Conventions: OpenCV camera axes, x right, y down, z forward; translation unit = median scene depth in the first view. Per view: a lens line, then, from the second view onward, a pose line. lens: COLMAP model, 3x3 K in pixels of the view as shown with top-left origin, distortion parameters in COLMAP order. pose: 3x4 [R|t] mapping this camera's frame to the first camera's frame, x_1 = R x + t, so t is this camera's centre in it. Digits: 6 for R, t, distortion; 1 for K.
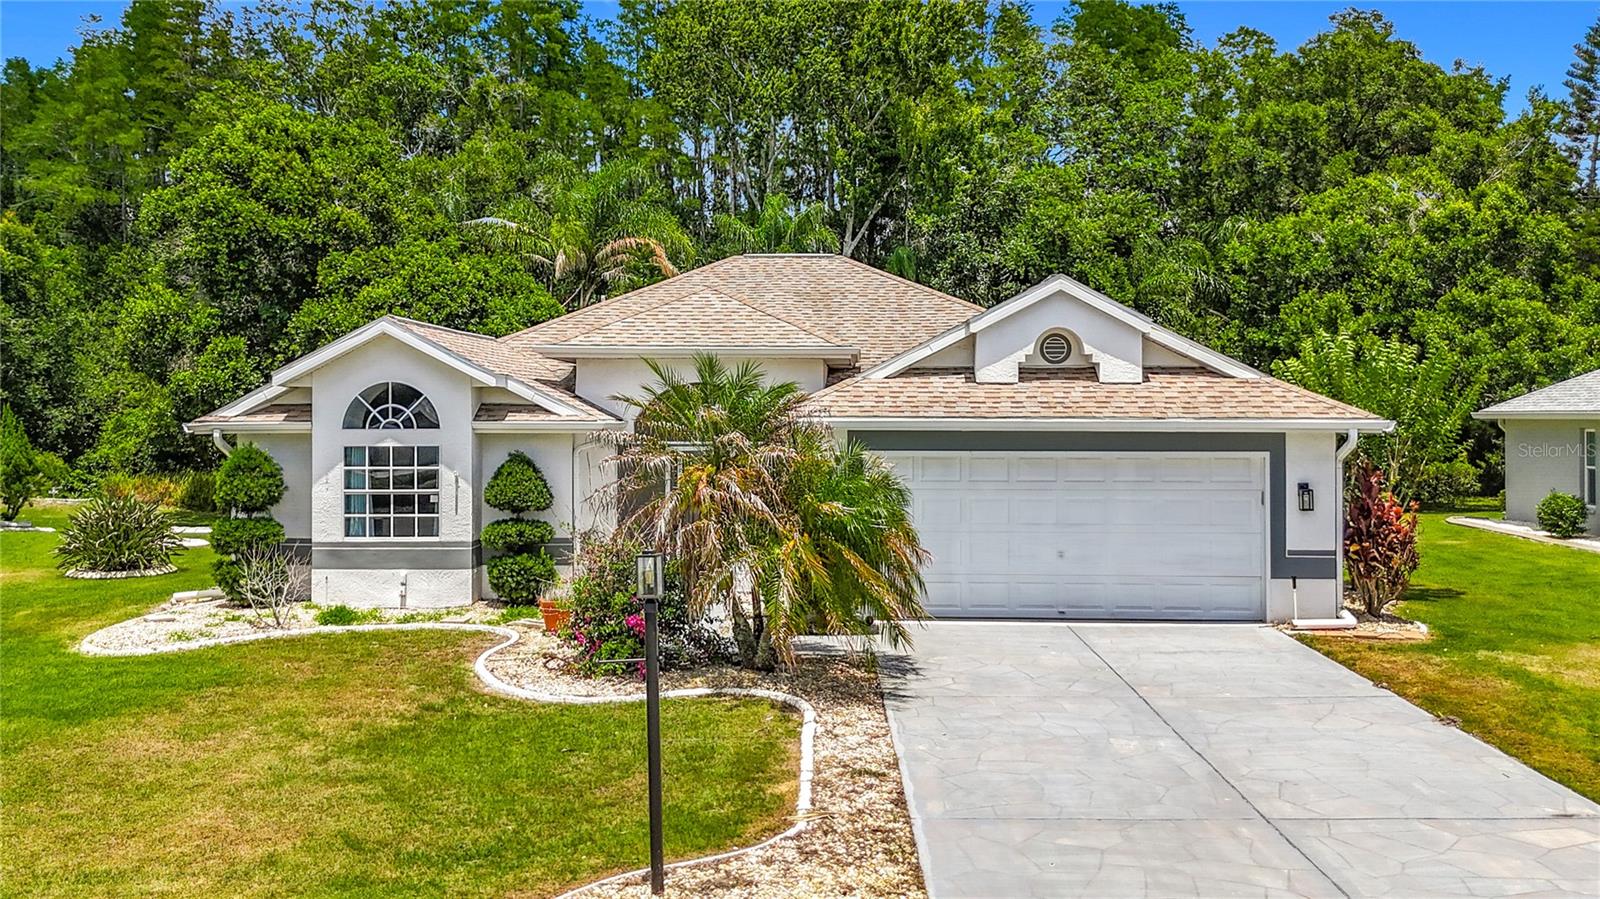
lens RADIAL K [[1416.7, 0, 787.0], [0, 1416.7, 423.4], [0, 0, 1]] dist [0.037666, -0.014578]
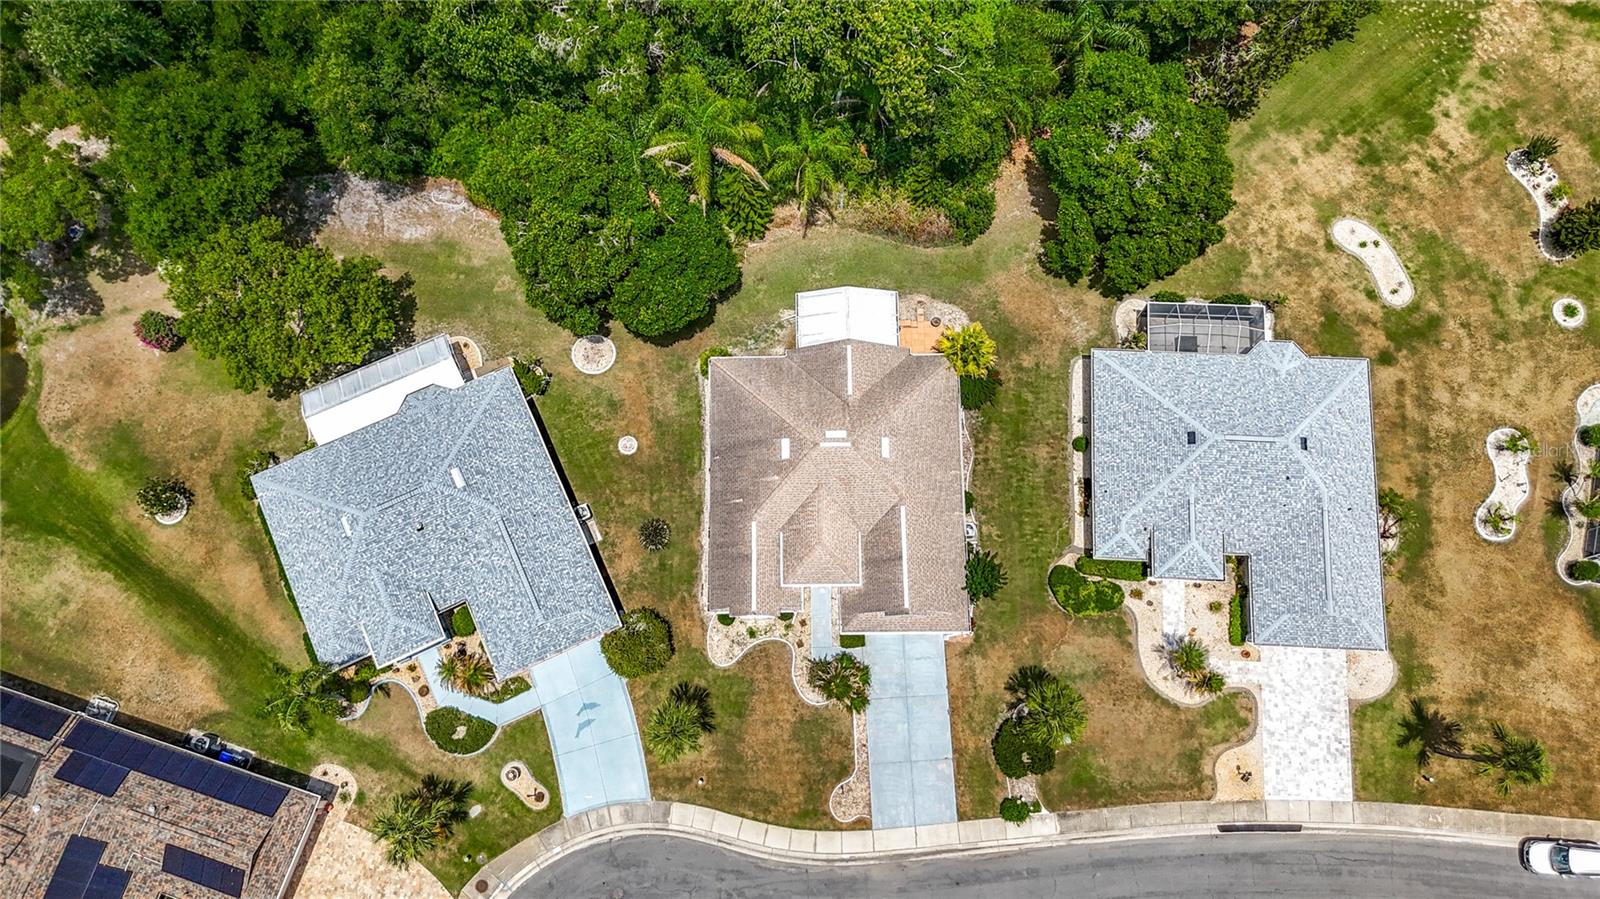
lens RADIAL K [[1230.9, 0, 827.1], [0, 1230.9, 455.4], [0, 0, 1]] dist [0.048407, -0.060887]
pose [[0.998104, -0.060654, 0.010470, -0.069049], [0.005404, 0.255797, 0.966716, -3.925488], [-0.061313, -0.964826, 0.255639, 0.491947]]
